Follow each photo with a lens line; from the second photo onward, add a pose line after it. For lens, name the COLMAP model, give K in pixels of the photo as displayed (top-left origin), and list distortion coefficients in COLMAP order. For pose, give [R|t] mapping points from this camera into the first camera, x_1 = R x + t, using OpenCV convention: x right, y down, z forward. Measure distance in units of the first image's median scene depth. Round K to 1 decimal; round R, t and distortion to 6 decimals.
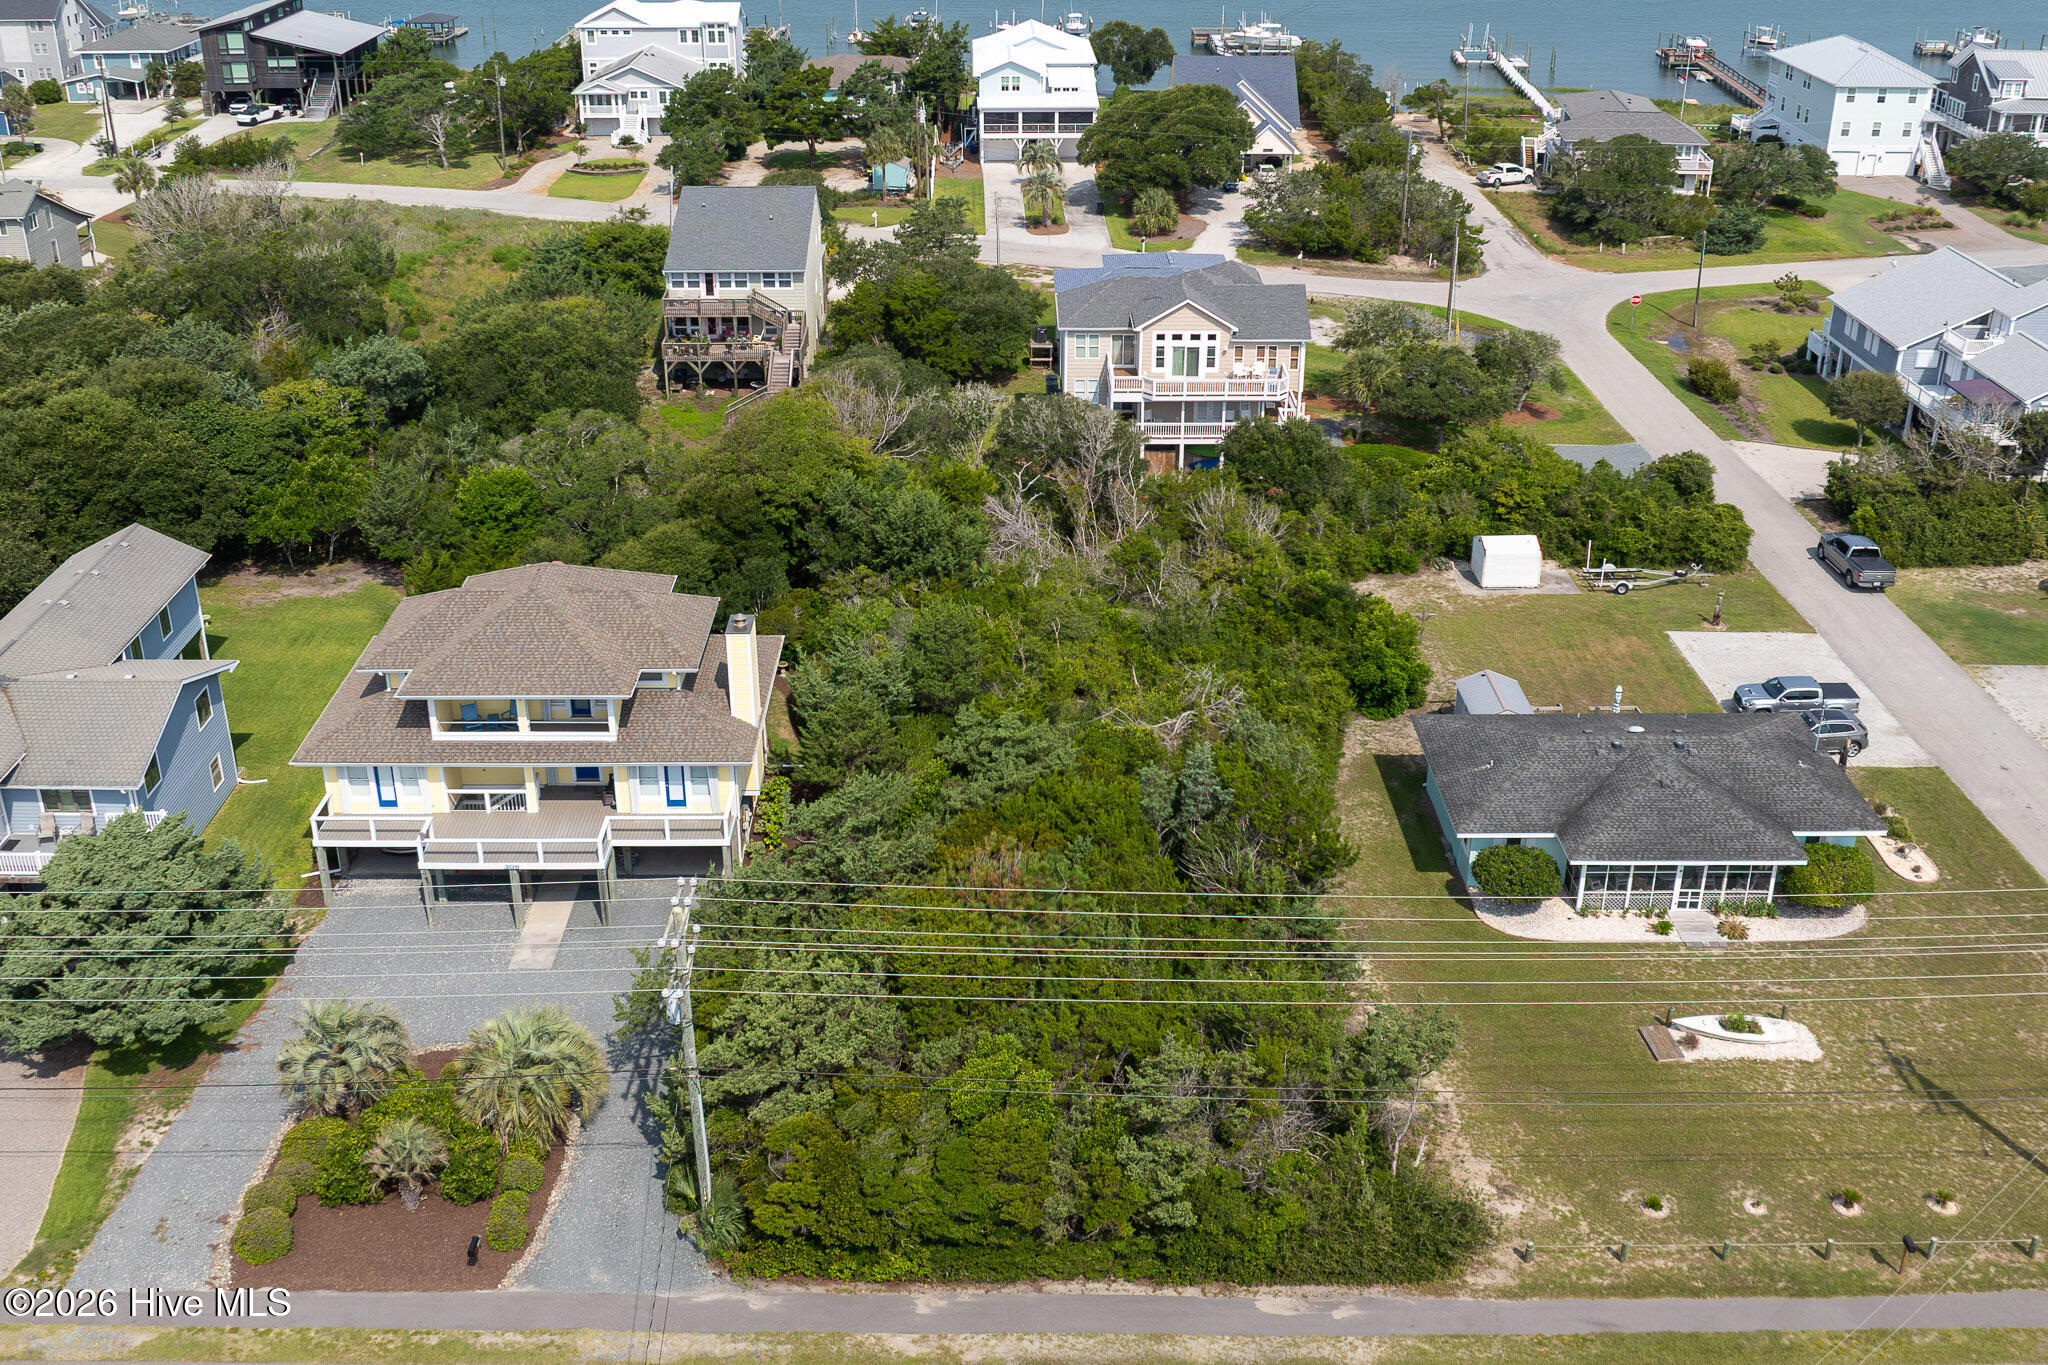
lens RADIAL K [[1962.4, 0, 1010.2], [0, 1962.4, 569.2], [0, 0, 1]] dist [-0.009446, -0.082468]
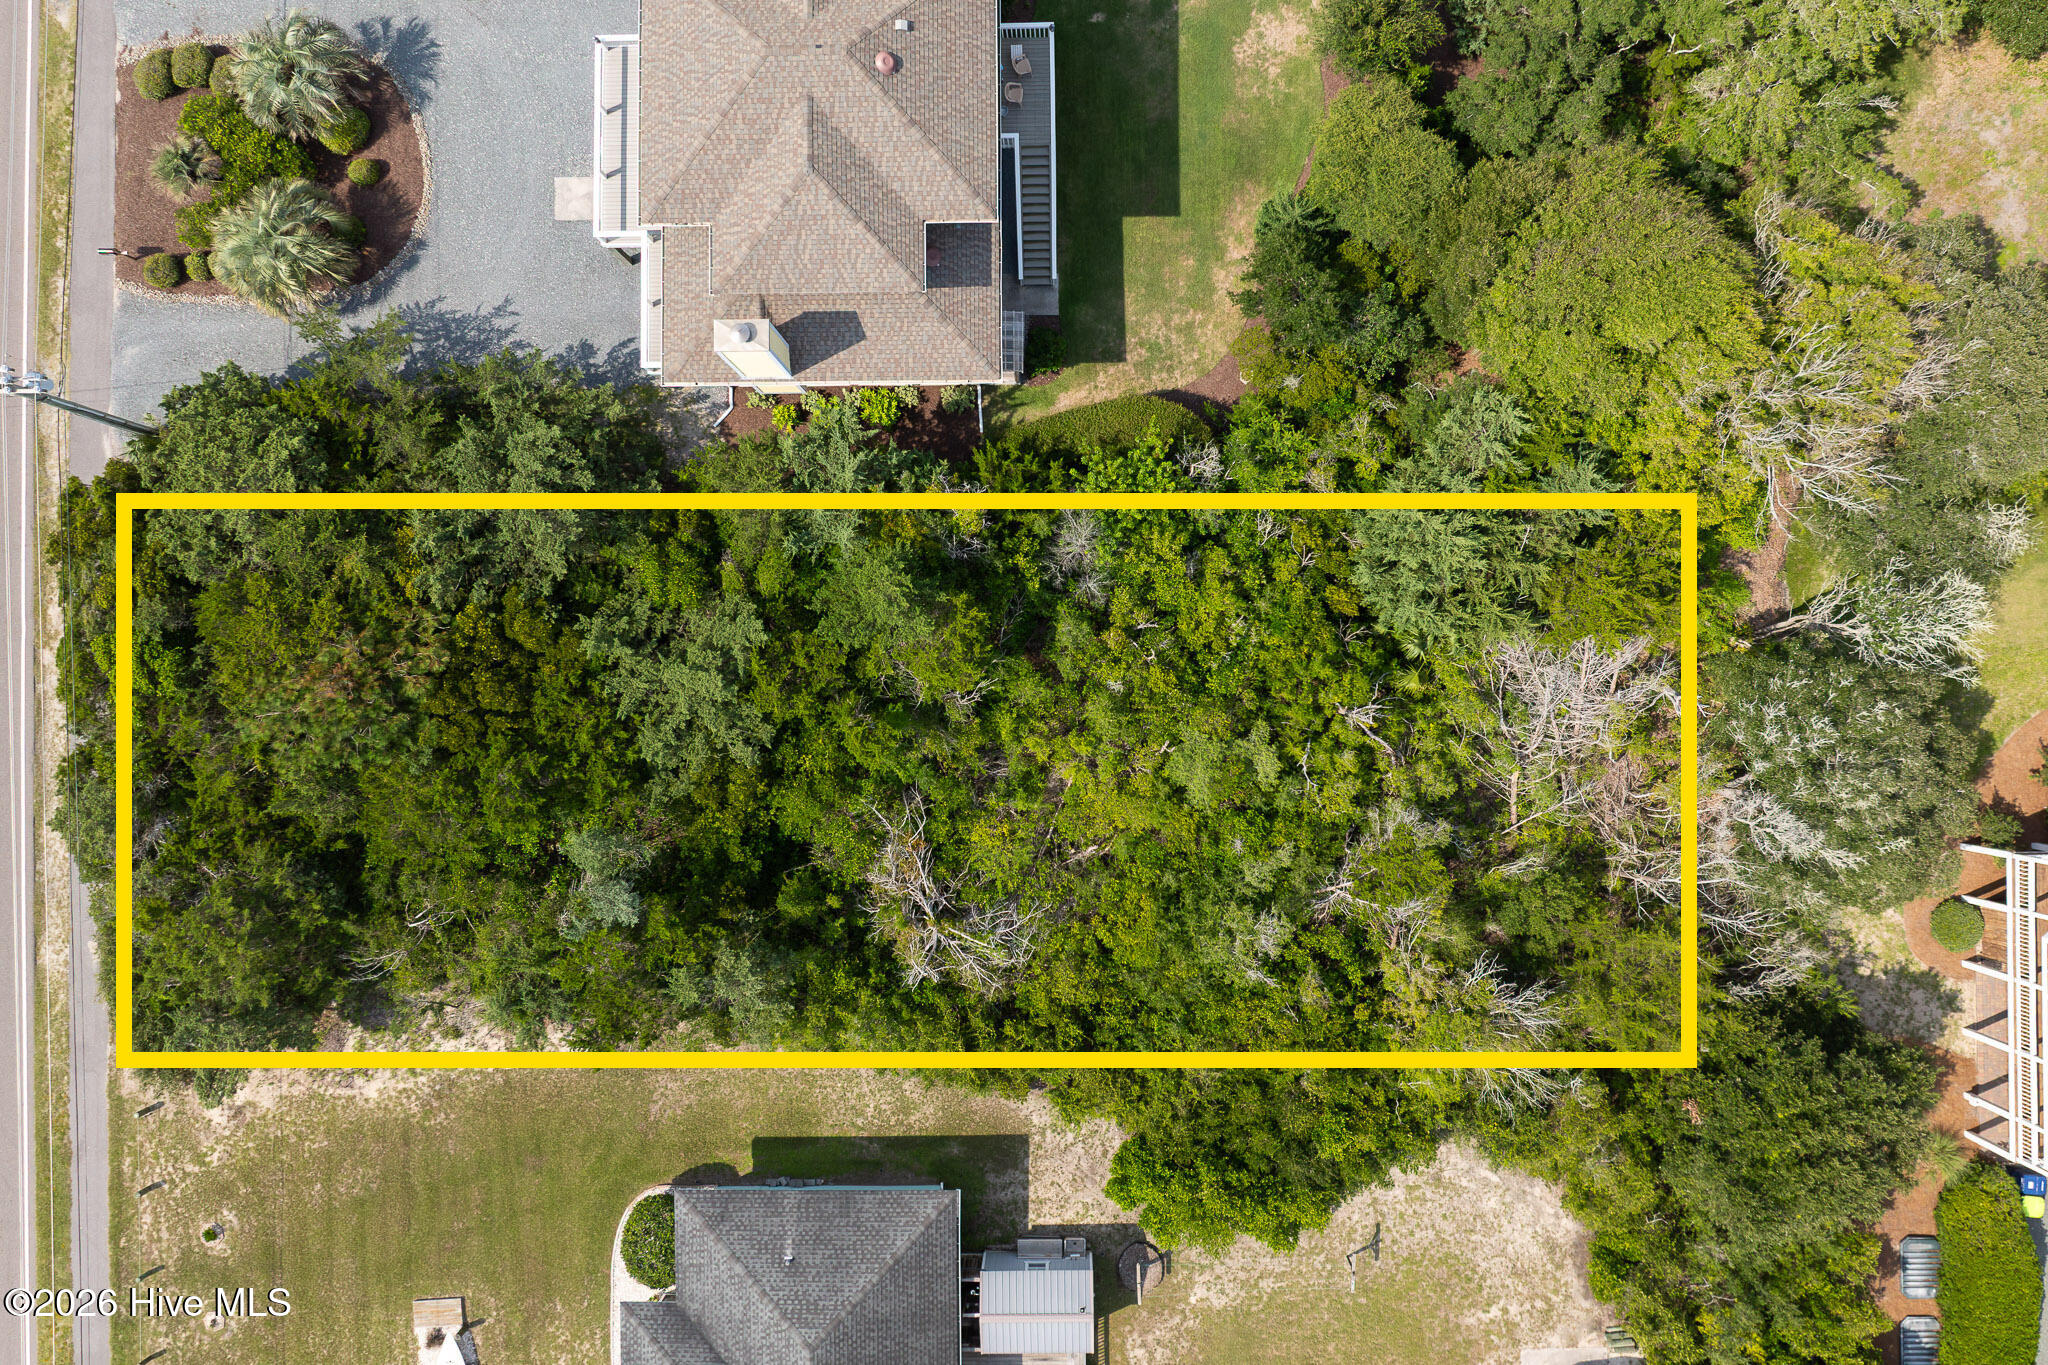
lens RADIAL K [[1508.7, 0, 1061.1], [0, 1508.7, 655.6], [0, 0, 1]] dist [-0.047233, 0.021865]
pose [[0.001764, 0.999661, -0.025993, 0.003634], [-0.389315, 0.024629, 0.920775, -0.413803], [0.921103, 0.008495, 0.389226, 0.663063]]
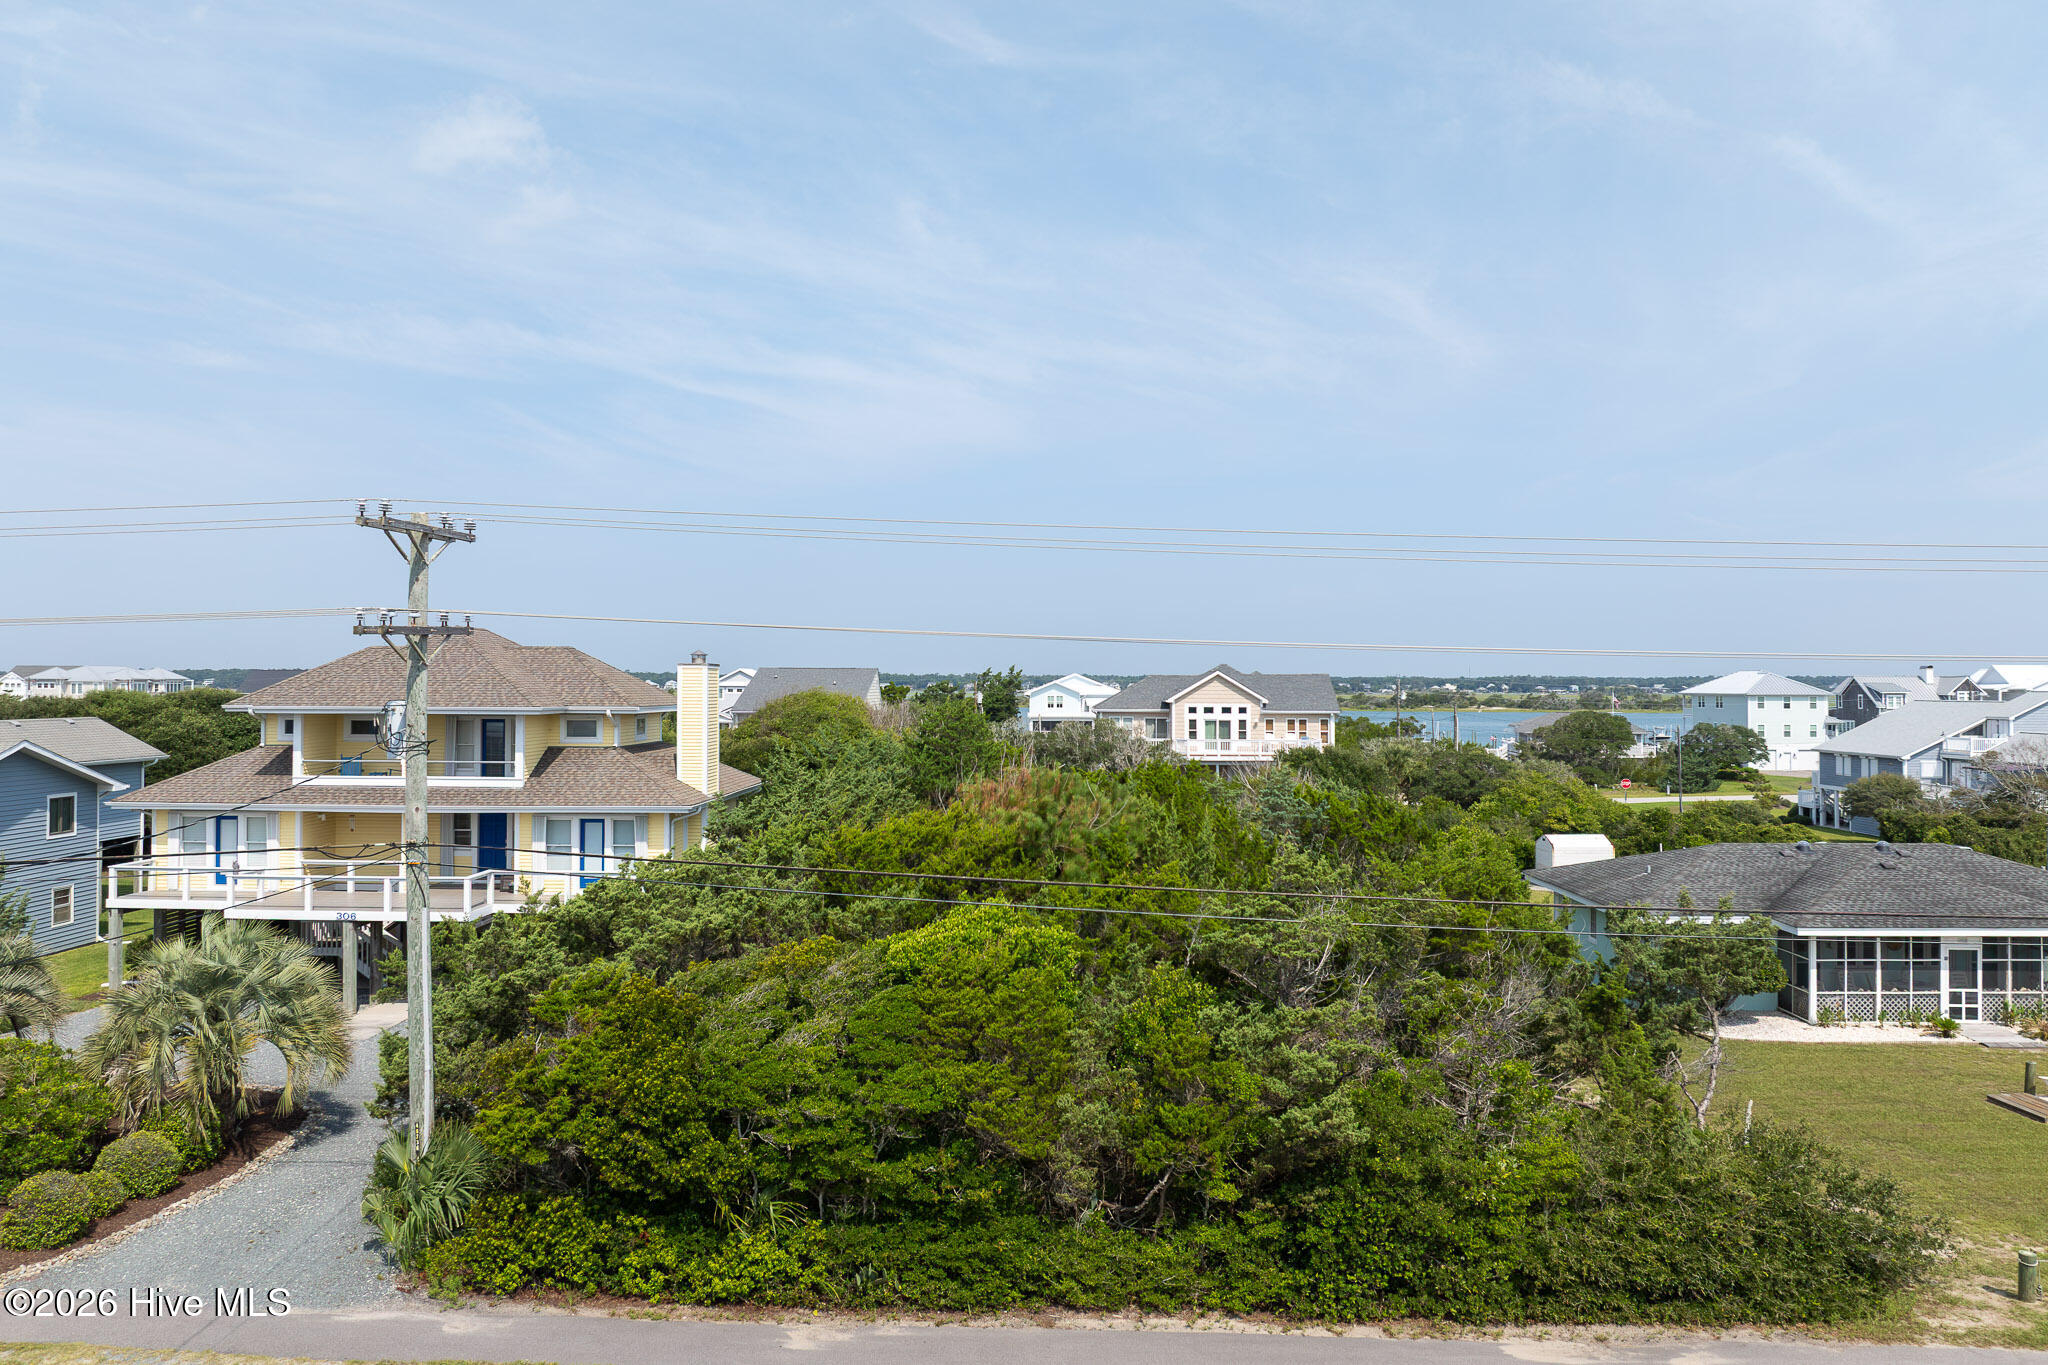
lens RADIAL K [[1459.5, 0, 1024.9], [0, 1459.5, 637.7], [0, 0, 1]] dist [-0.042507, 0.006243]
pose [[0.999646, 0.001332, -0.026583, 0.010402], [-0.012684, 0.901883, -0.431795, 0.206107], [0.023400, 0.431979, 0.901580, 0.336987]]
